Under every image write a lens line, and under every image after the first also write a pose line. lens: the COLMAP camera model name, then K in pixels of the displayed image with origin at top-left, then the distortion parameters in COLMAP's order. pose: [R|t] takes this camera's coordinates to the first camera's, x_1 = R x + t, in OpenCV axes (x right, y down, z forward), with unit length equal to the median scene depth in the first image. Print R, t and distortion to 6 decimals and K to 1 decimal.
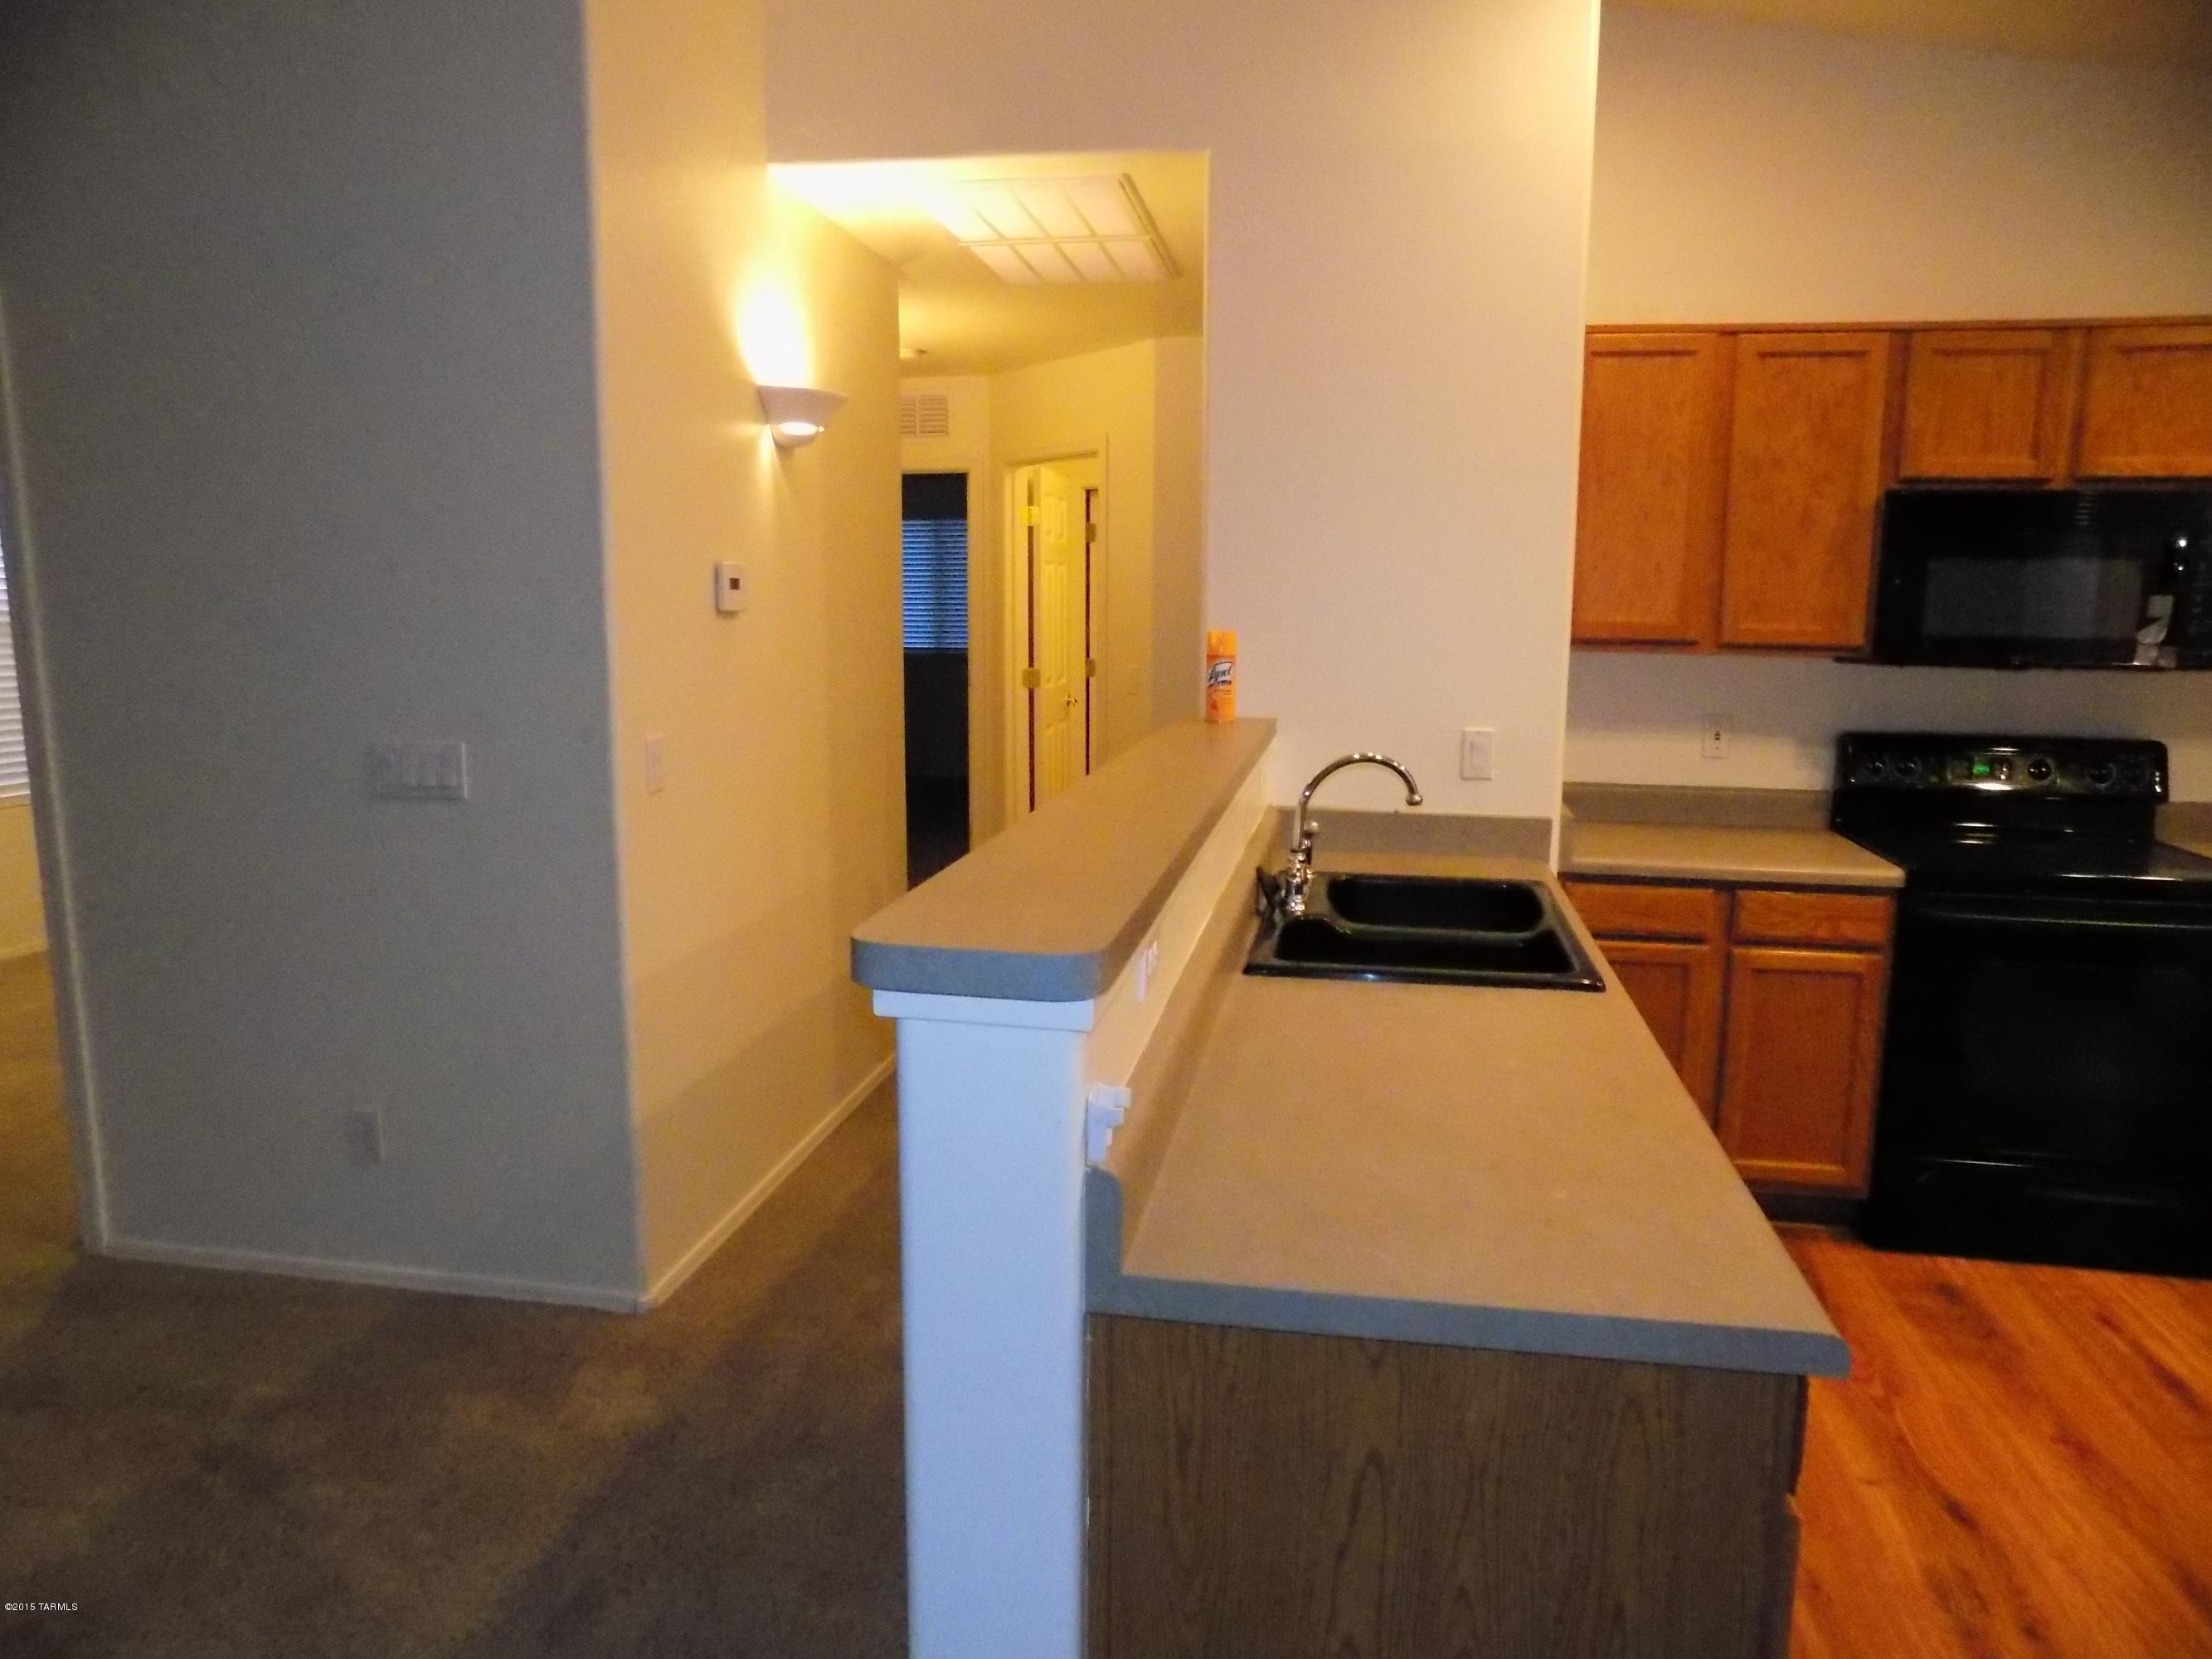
lens RADIAL K [[1529.3, 0, 1106.0], [0, 1529.3, 829.5], [0, 0, 1]] dist [-0.089391, 0.096098]
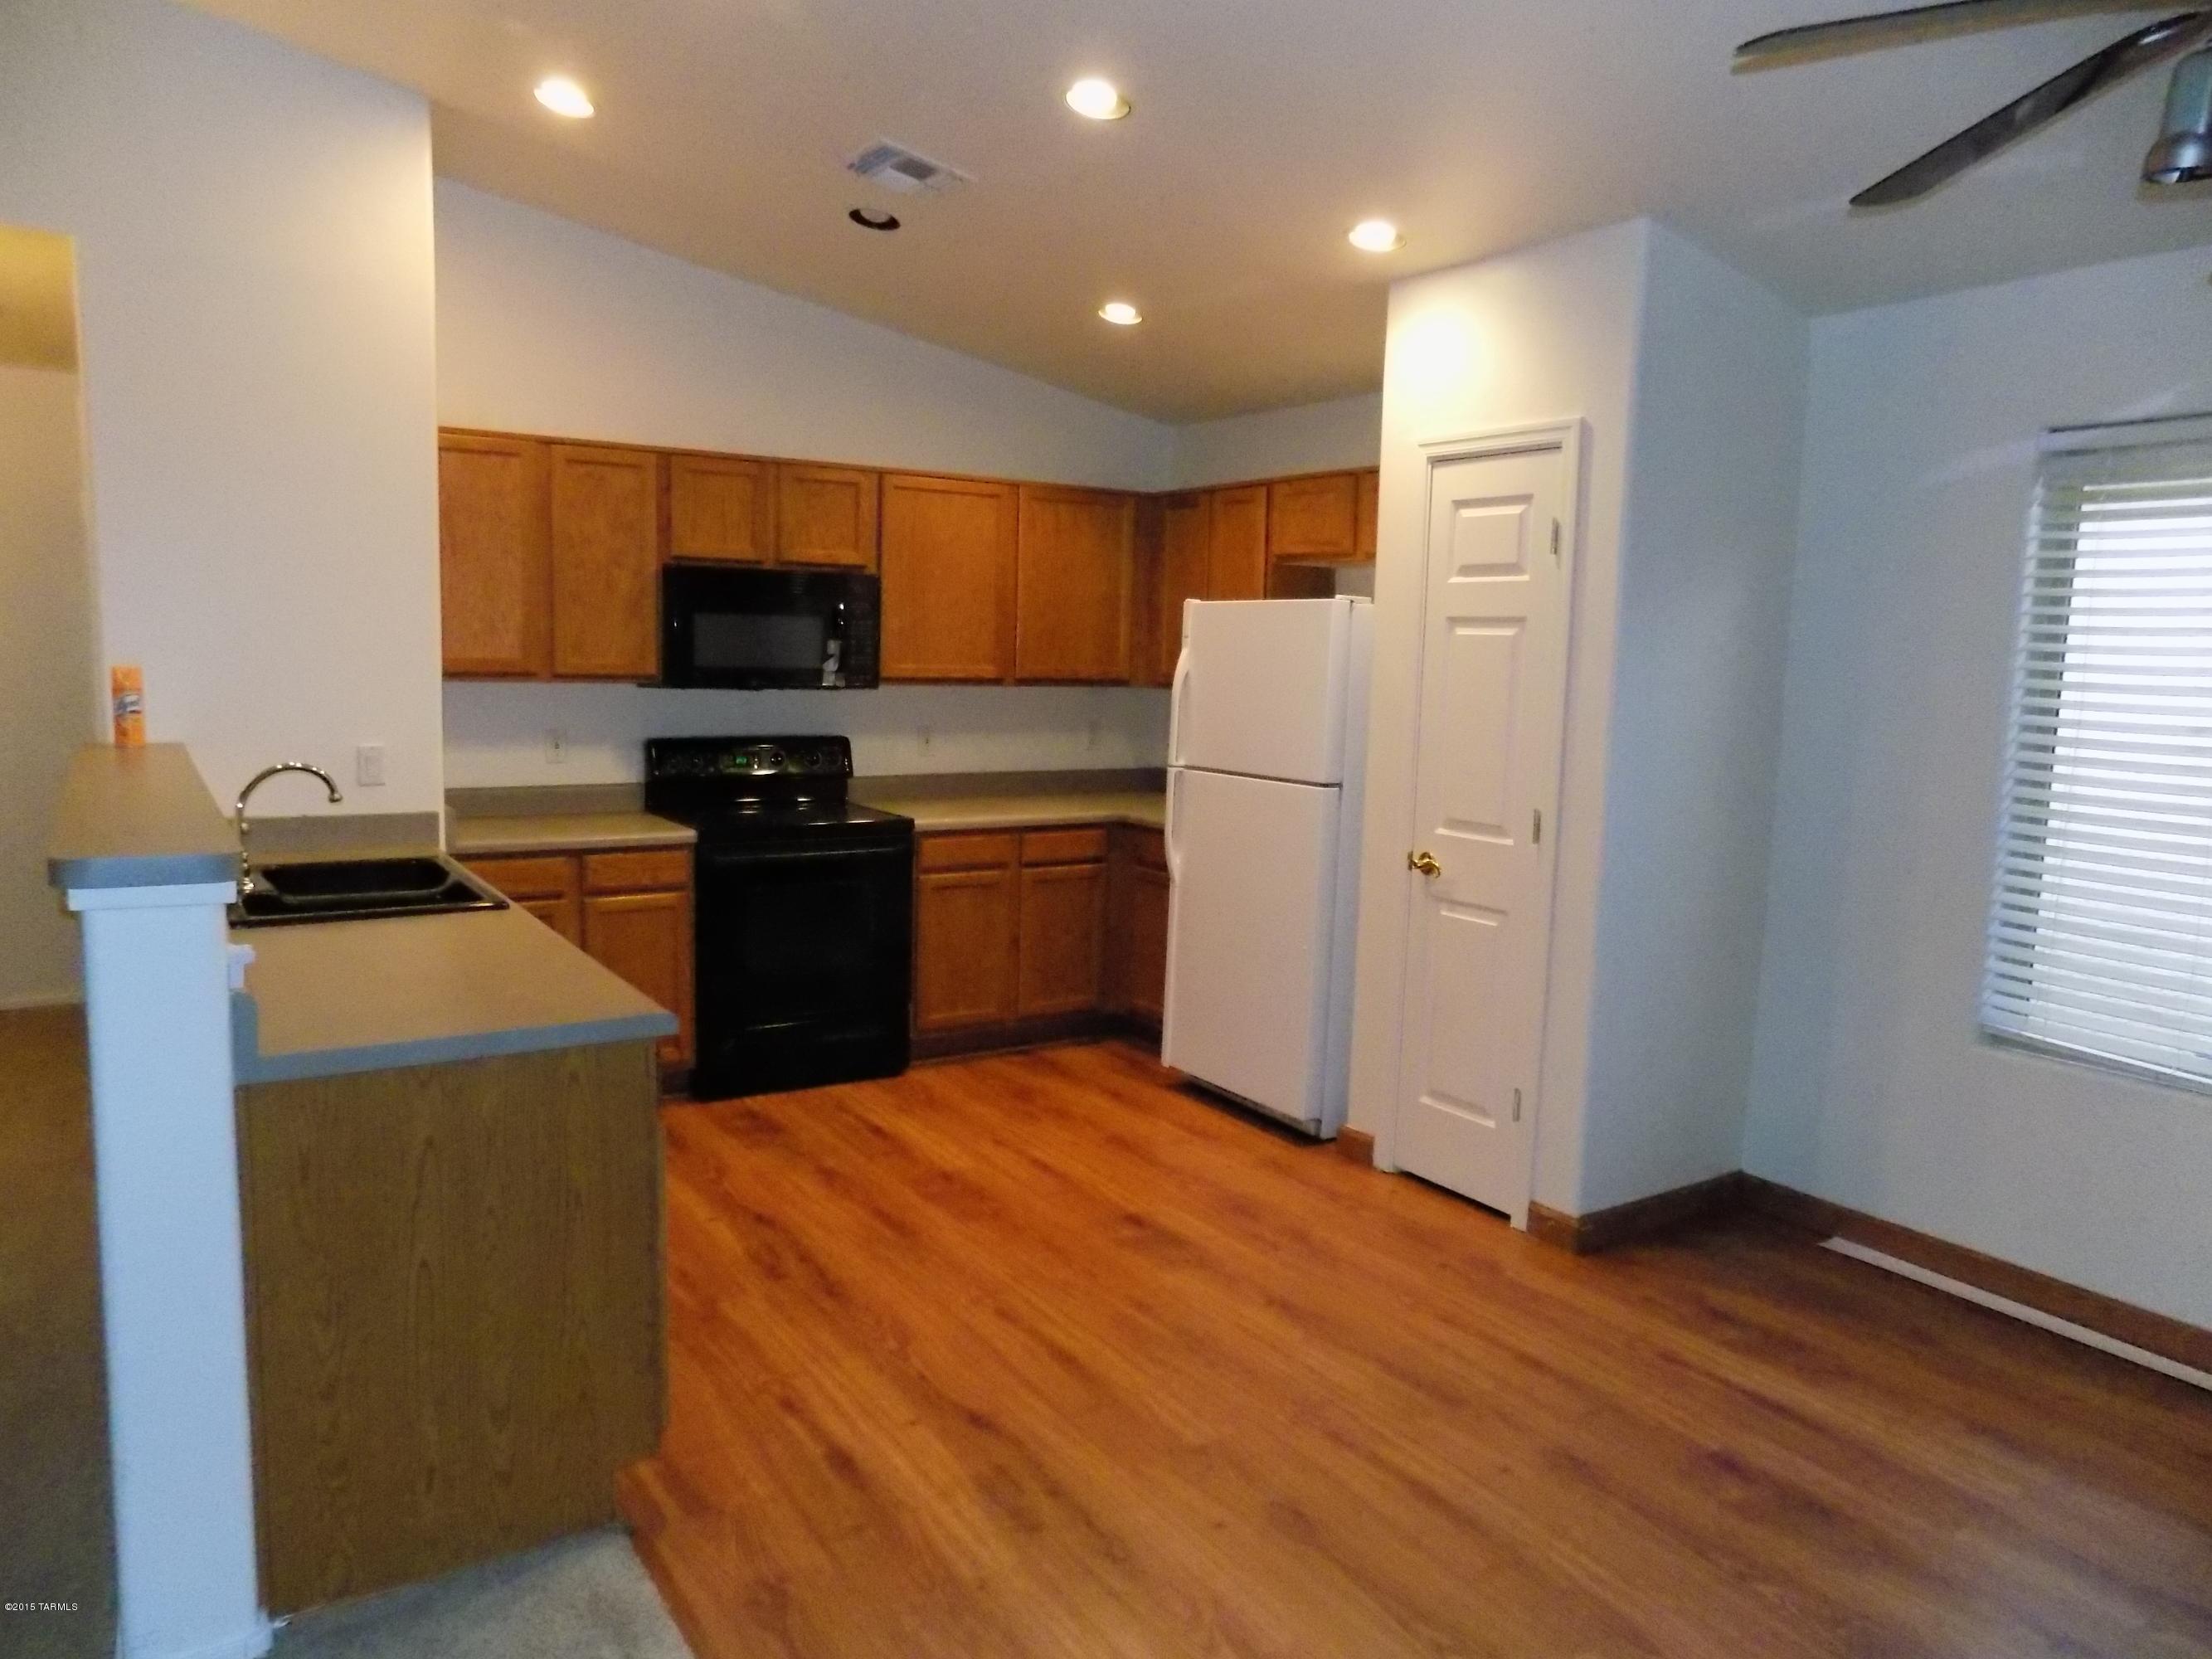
lens RADIAL K [[1529.3, 0, 1106.0], [0, 1529.3, 829.5], [0, 0, 1]] dist [-0.089391, 0.096098]
pose [[0.733119, -0.070554, 0.676430, -0.158158], [0.088295, 0.996061, 0.008198, 0.047987], [-0.674344, 0.053715, 0.736461, -0.321917]]
